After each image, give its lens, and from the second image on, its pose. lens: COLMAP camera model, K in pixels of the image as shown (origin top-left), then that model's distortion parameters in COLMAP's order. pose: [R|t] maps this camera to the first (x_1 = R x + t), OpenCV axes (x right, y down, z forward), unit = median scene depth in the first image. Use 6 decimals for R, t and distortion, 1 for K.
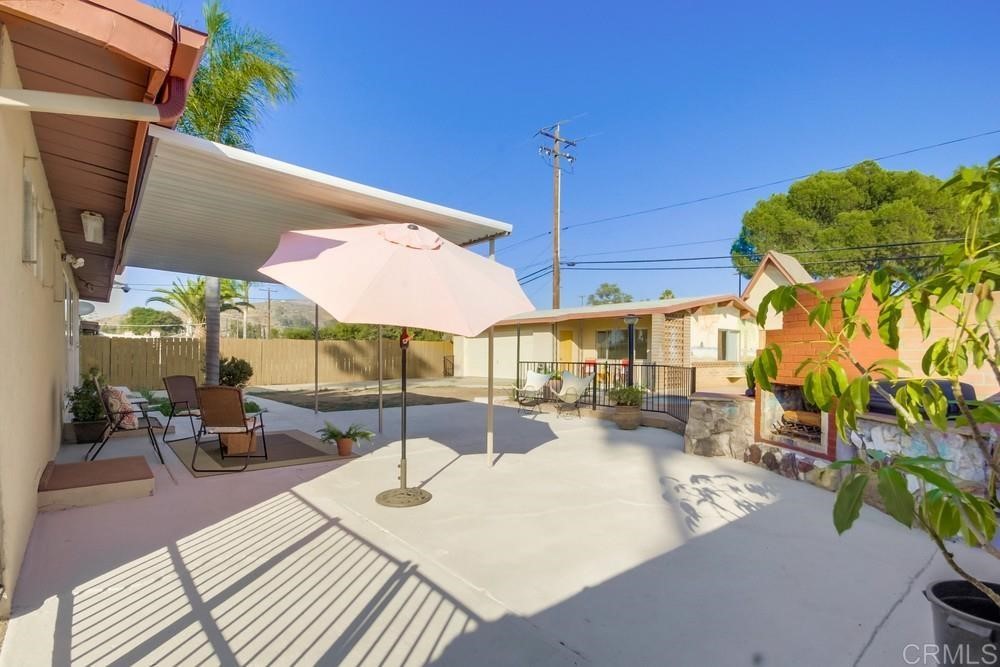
lens RADIAL K [[486.8, 0, 496.5], [0, 486.8, 370.5], [0, 0, 1]] dist [-0.001421, -0.000166]
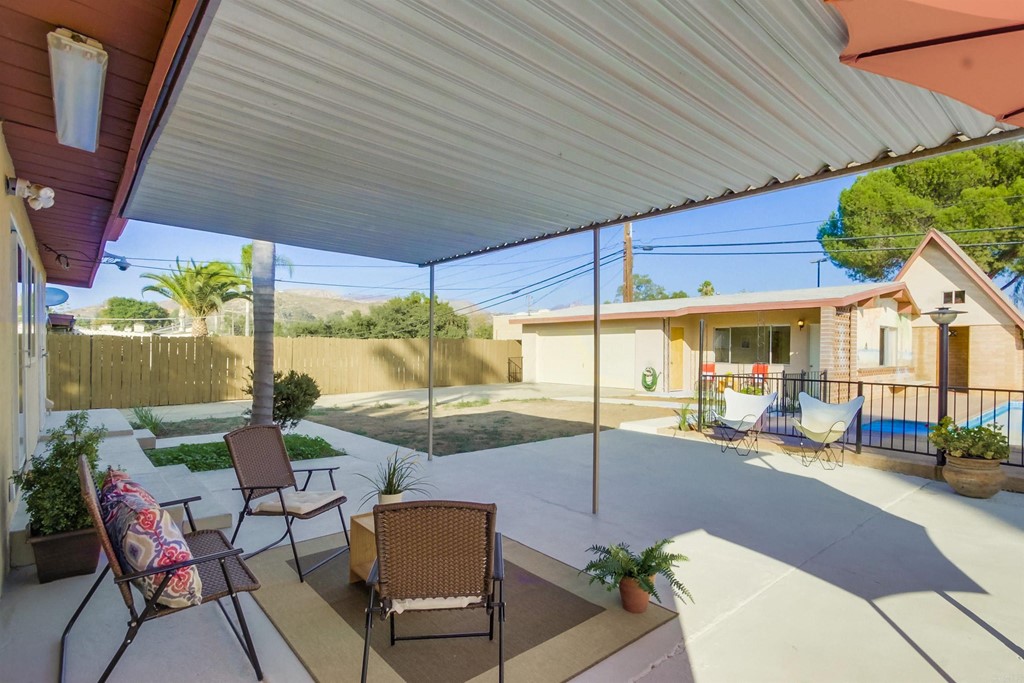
lens RADIAL K [[505.7, 0, 517.3], [0, 505.7, 364.4], [0, 0, 1]] dist [0.007014, 0.001253]
pose [[0.999361, -0.000908, 0.035743, -0.178844], [0.000977, 0.999998, -0.001898, -0.023631], [-0.035741, 0.001932, 0.999359, 0.210026]]
